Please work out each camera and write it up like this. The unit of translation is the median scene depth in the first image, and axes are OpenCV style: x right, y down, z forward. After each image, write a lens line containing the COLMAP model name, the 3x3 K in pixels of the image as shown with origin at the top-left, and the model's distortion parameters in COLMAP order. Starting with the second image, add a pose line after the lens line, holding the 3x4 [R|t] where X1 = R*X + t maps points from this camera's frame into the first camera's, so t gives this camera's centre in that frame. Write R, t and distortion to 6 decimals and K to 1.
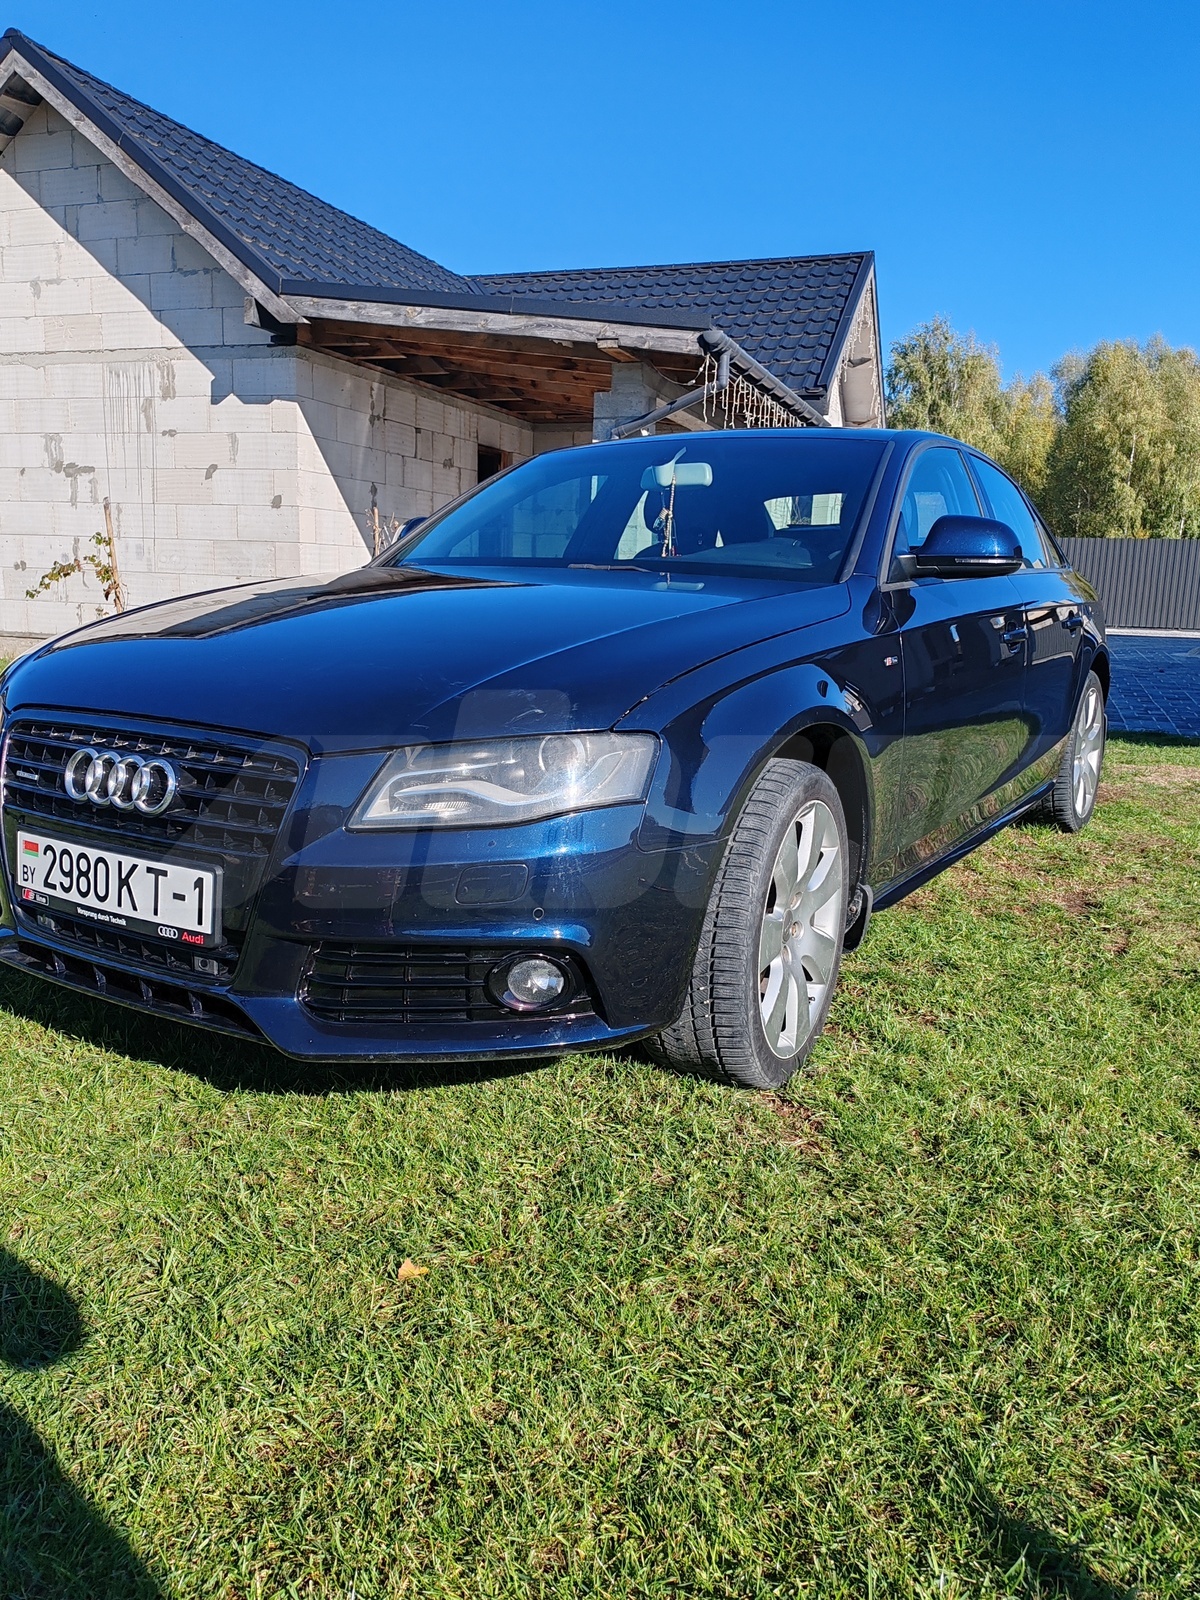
lens RADIAL K [[1238.0, 0, 600.0], [0, 1238.0, 800.0], [0, 0, 1]] dist [0.020050, -0.009160]
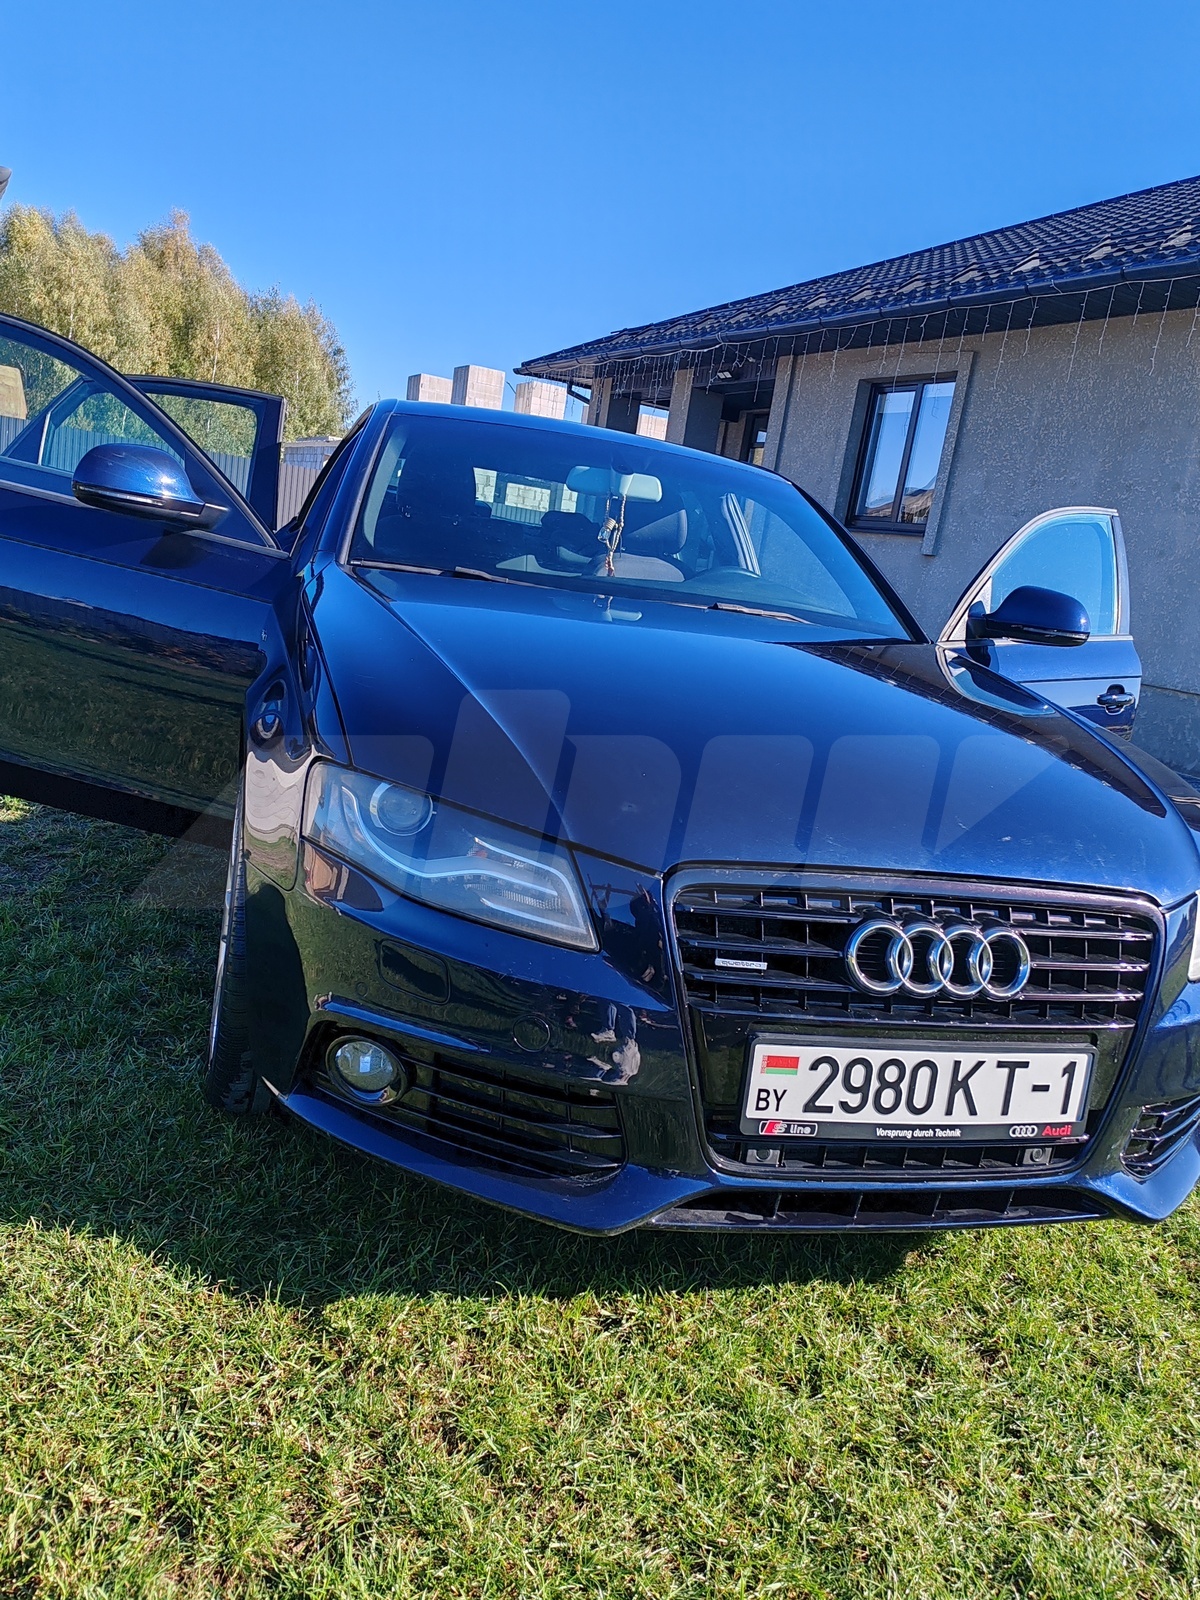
lens RADIAL K [[1238.0, 0, 600.0], [0, 1238.0, 800.0], [0, 0, 1]] dist [0.020050, -0.009160]
pose [[0.665801, -0.077840, 0.742058, -1.079813], [0.008834, 0.995296, 0.096478, -0.190313], [-0.746077, -0.057680, 0.663357, 0.624441]]
